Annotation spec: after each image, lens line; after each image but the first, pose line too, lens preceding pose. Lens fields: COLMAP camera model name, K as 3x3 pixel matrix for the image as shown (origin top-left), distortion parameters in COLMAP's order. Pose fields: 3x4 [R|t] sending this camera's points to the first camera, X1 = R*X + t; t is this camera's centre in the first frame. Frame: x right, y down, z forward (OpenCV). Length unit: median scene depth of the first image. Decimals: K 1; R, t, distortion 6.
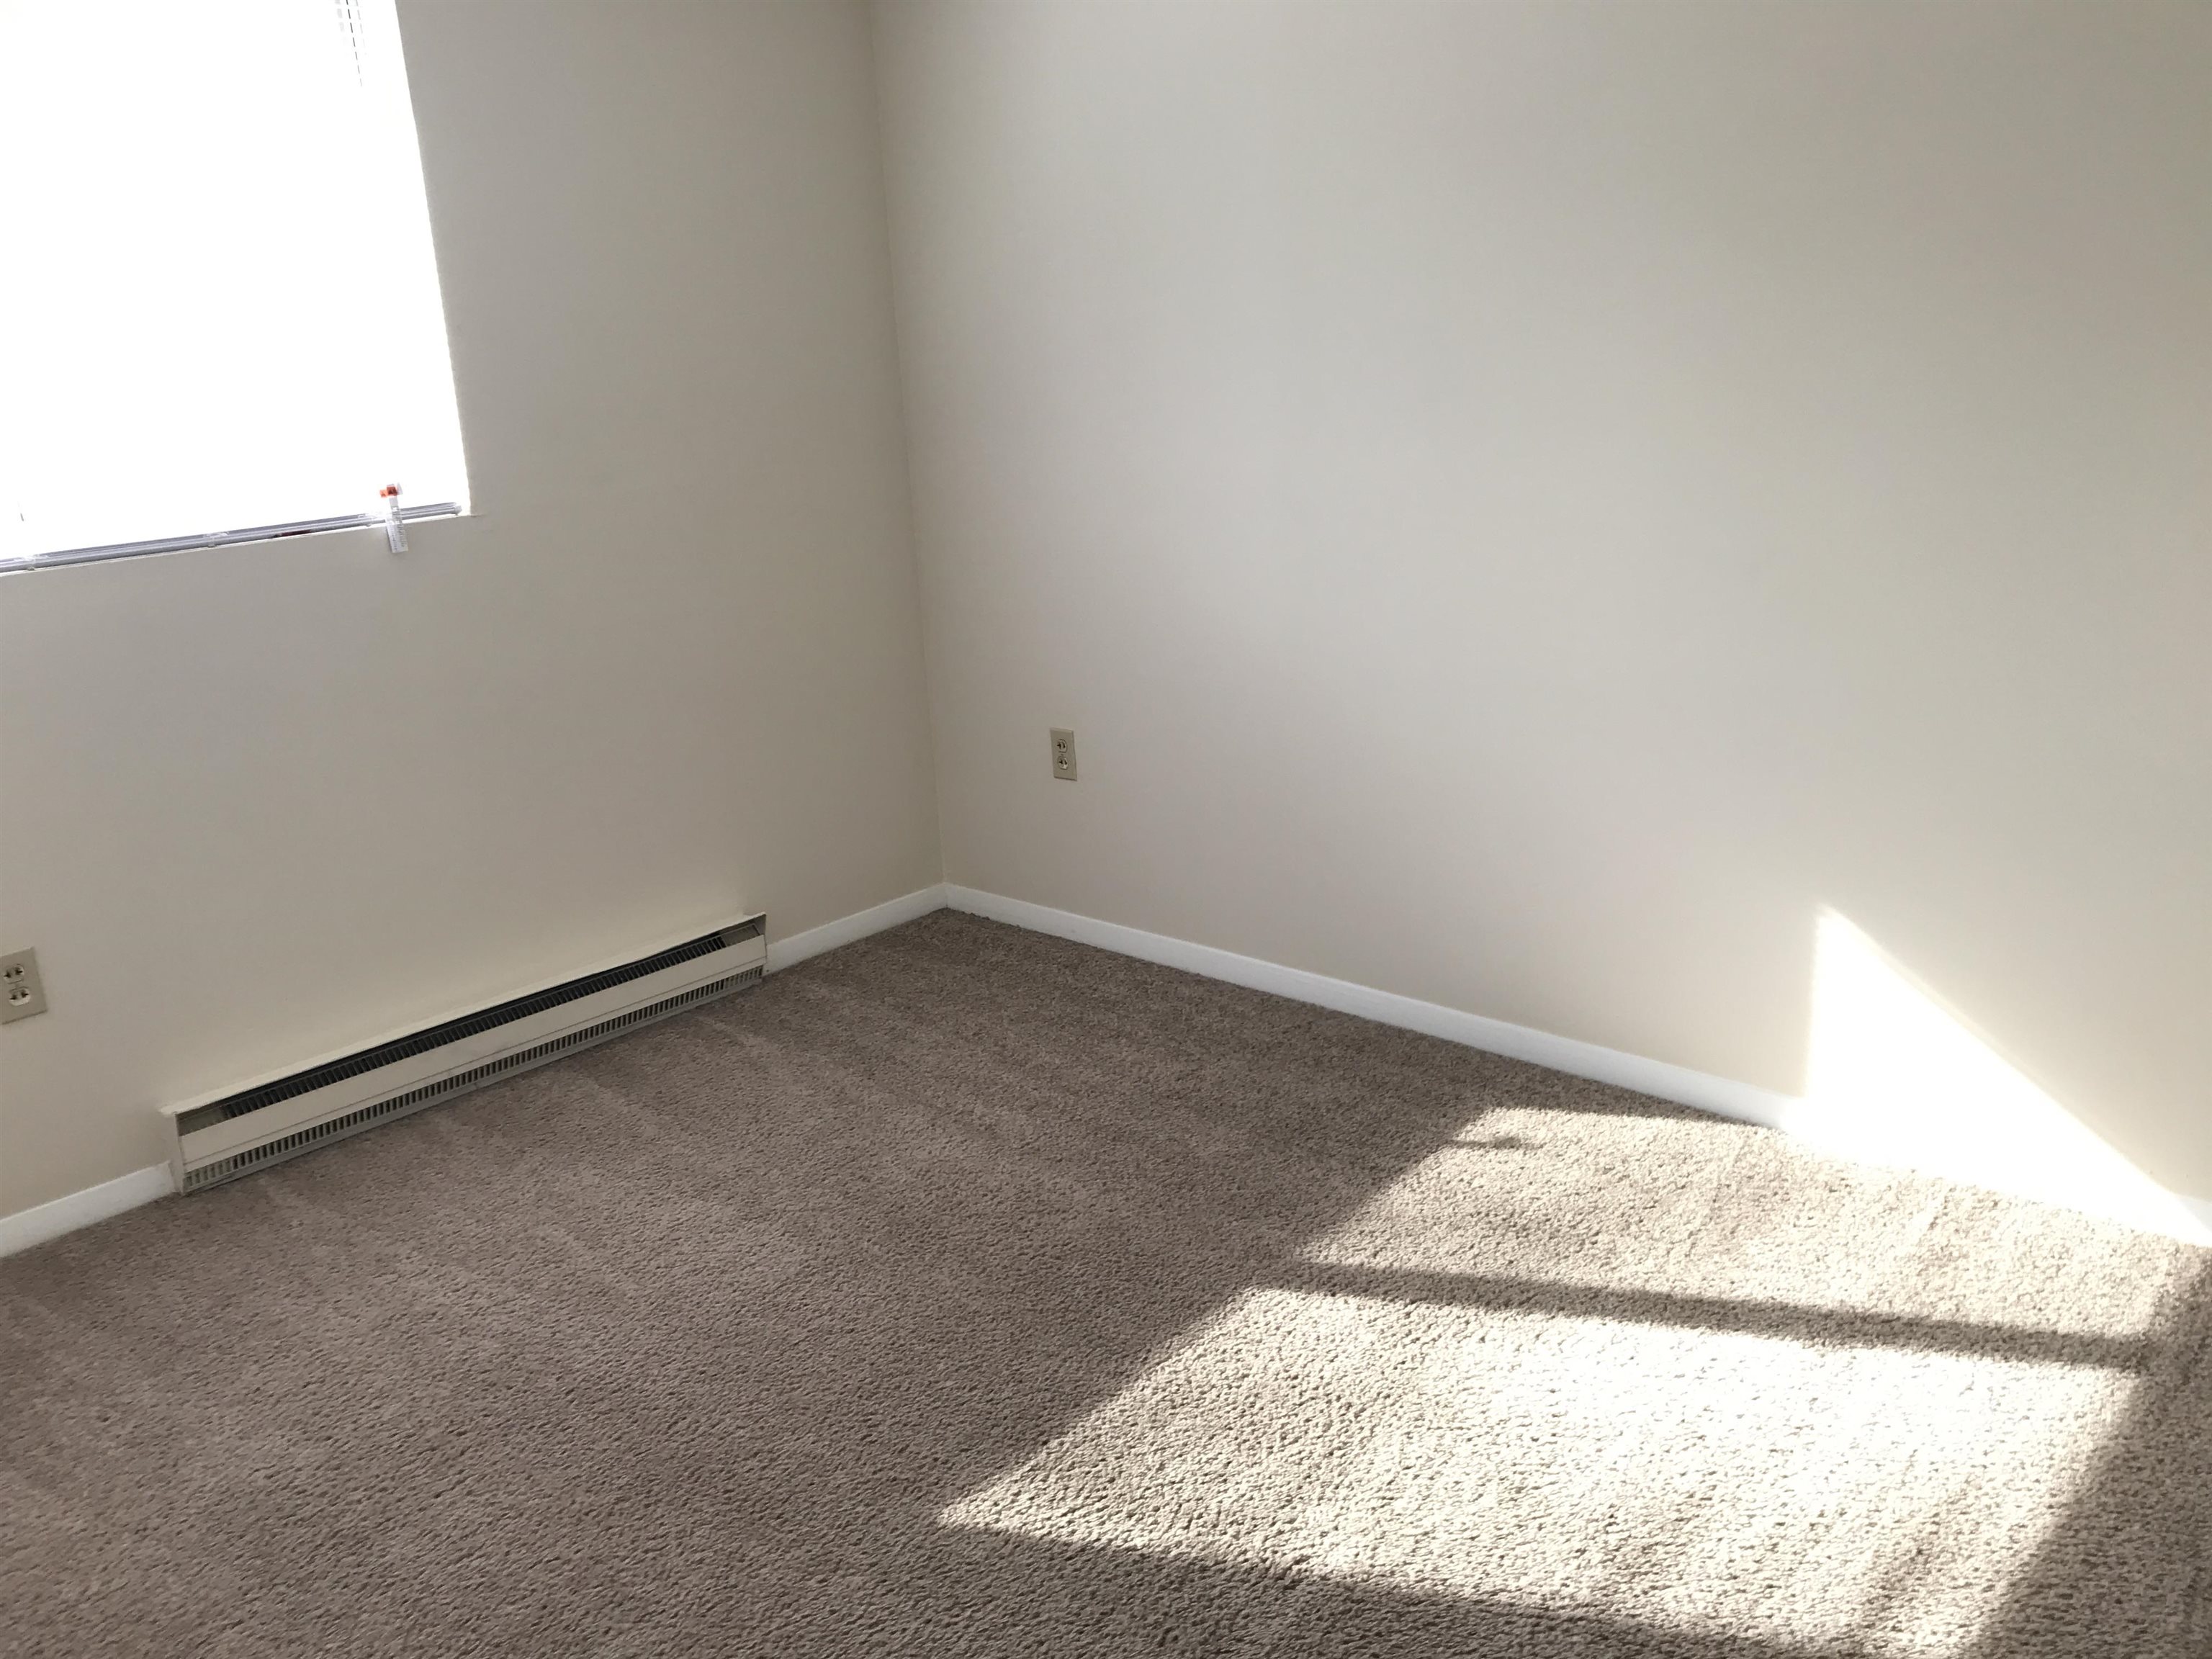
lens RADIAL K [[1808.1, 0, 1103.9], [0, 1808.1, 833.8], [0, 0, 1]] dist [0.027595, -0.020616]
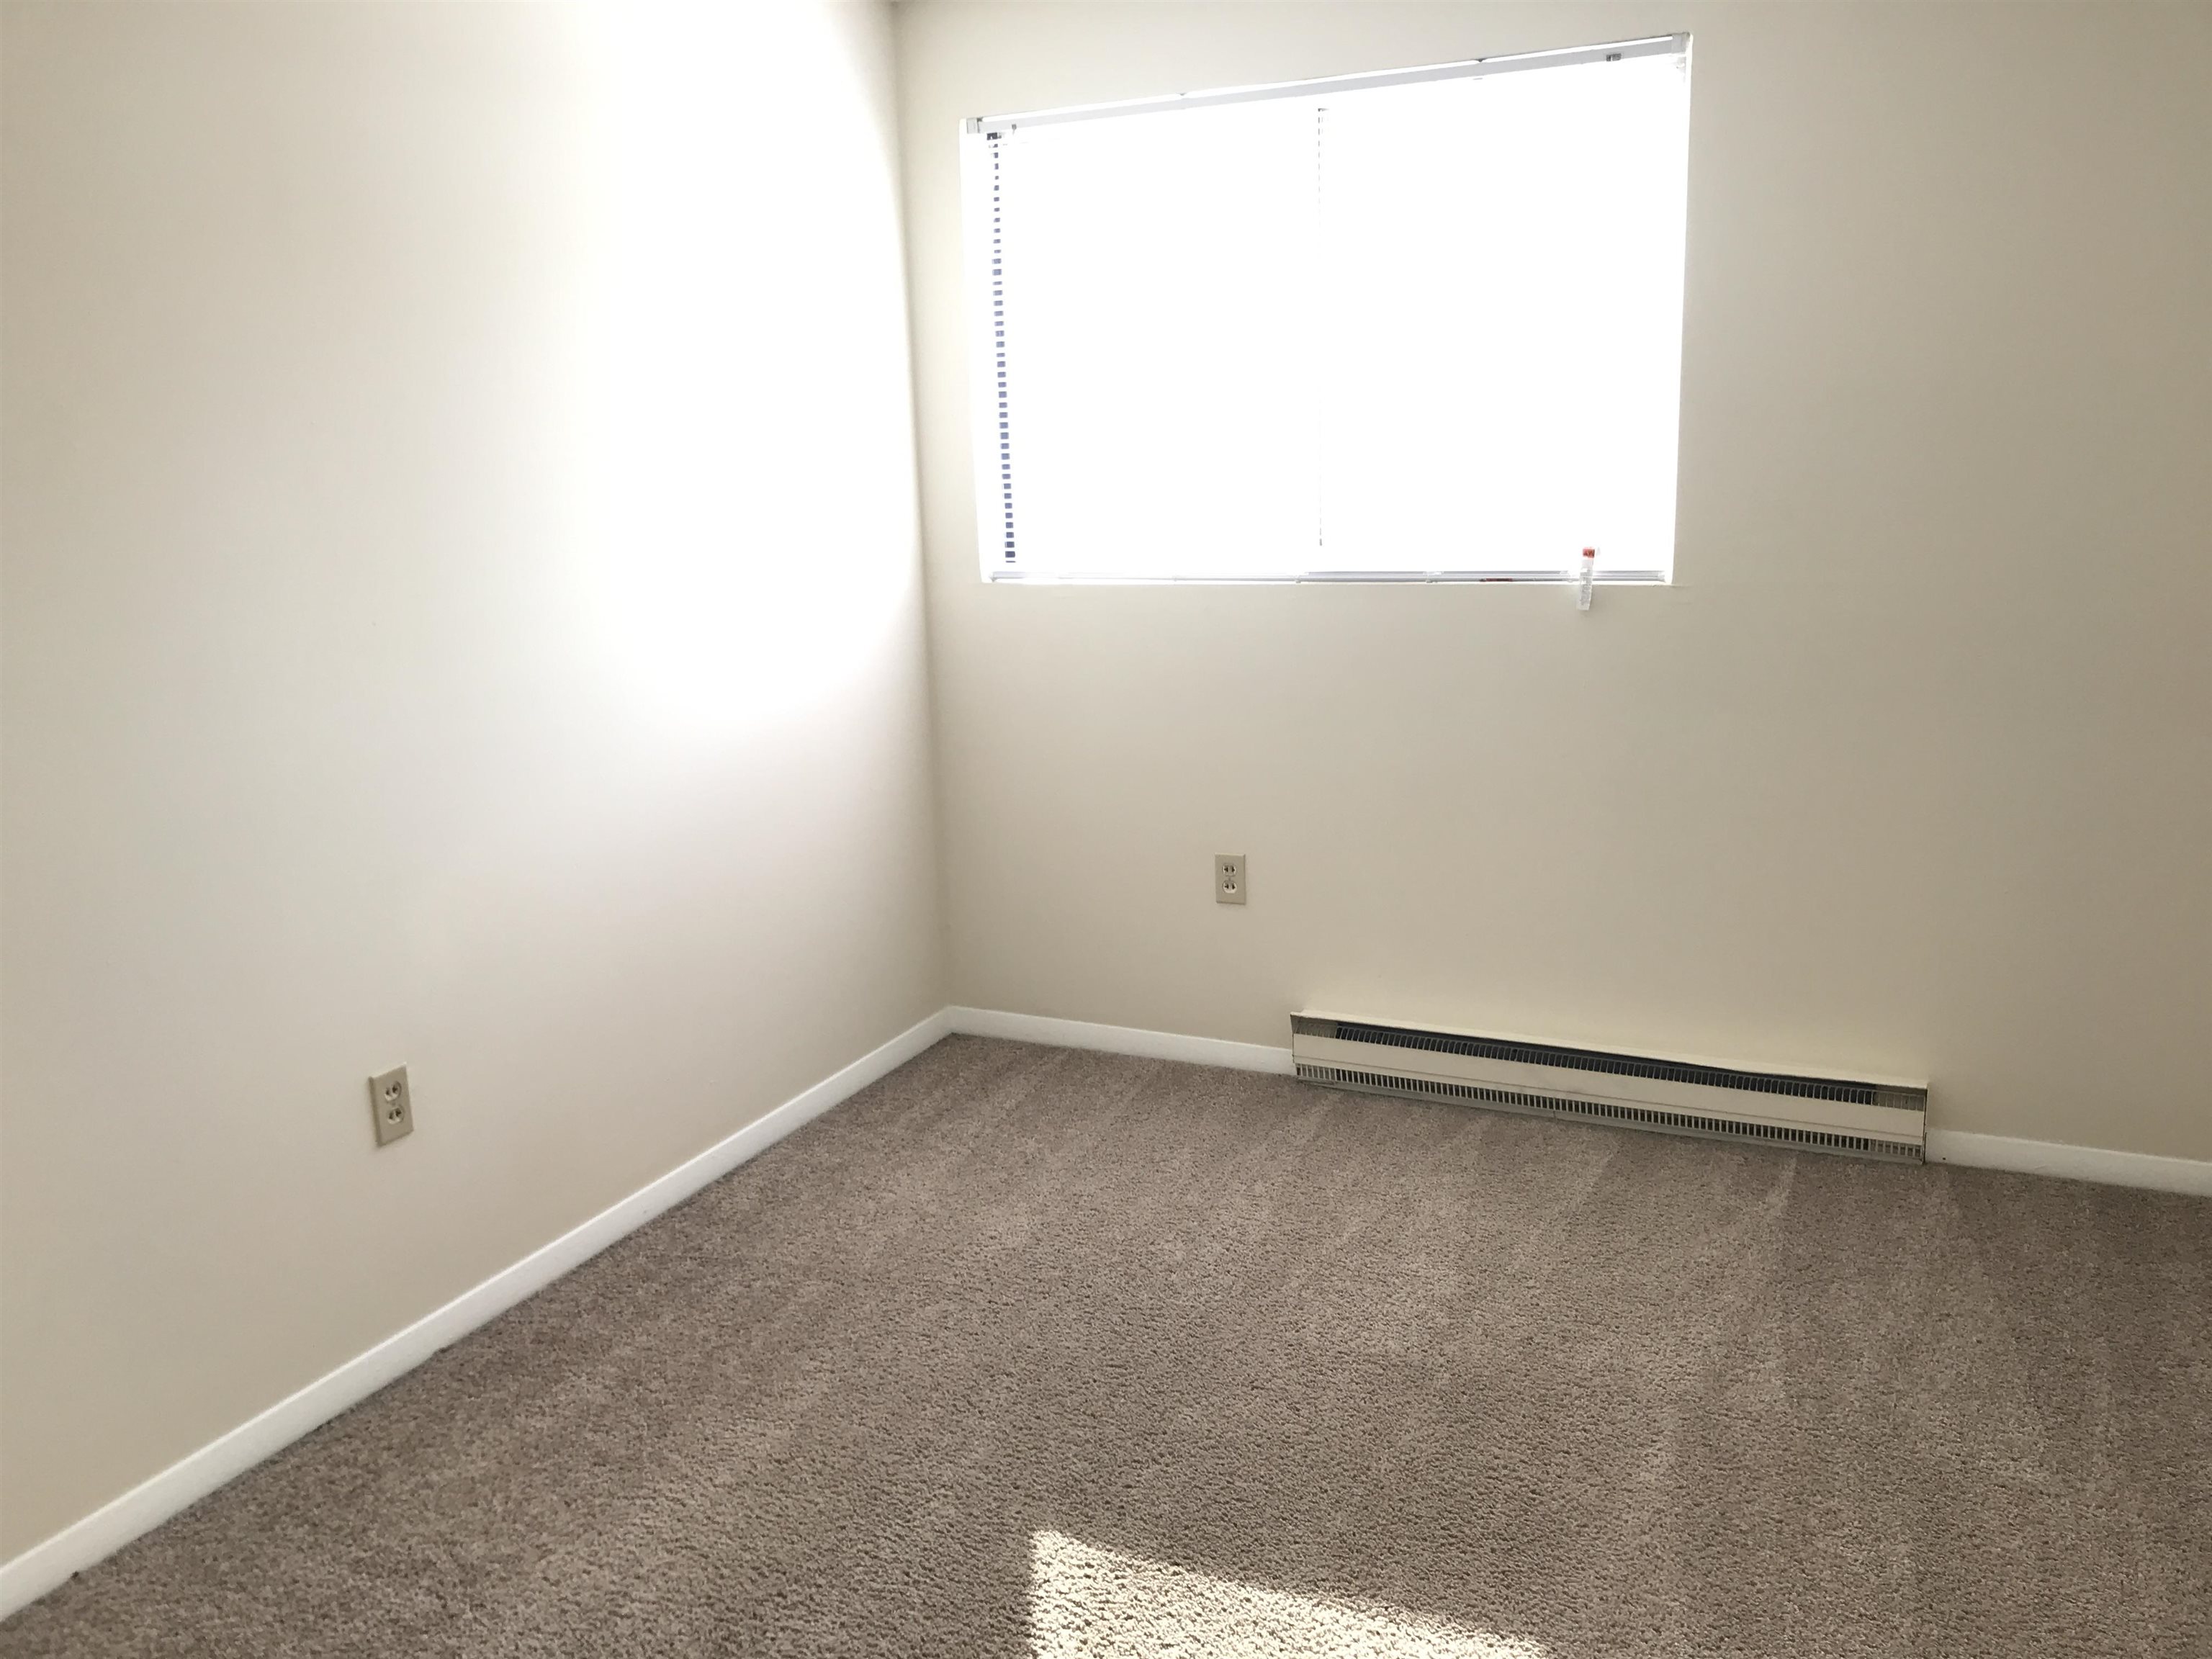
lens RADIAL K [[1808.1, 0, 1102.8], [0, 1808.1, 823.1], [0, 0, 1]] dist [0.027595, -0.020616]
pose [[0.285204, 0.244701, -0.926704, 0.551198], [-0.253583, 0.951672, 0.173252, -0.148128], [0.924313, 0.185584, 0.333472, 0.403080]]
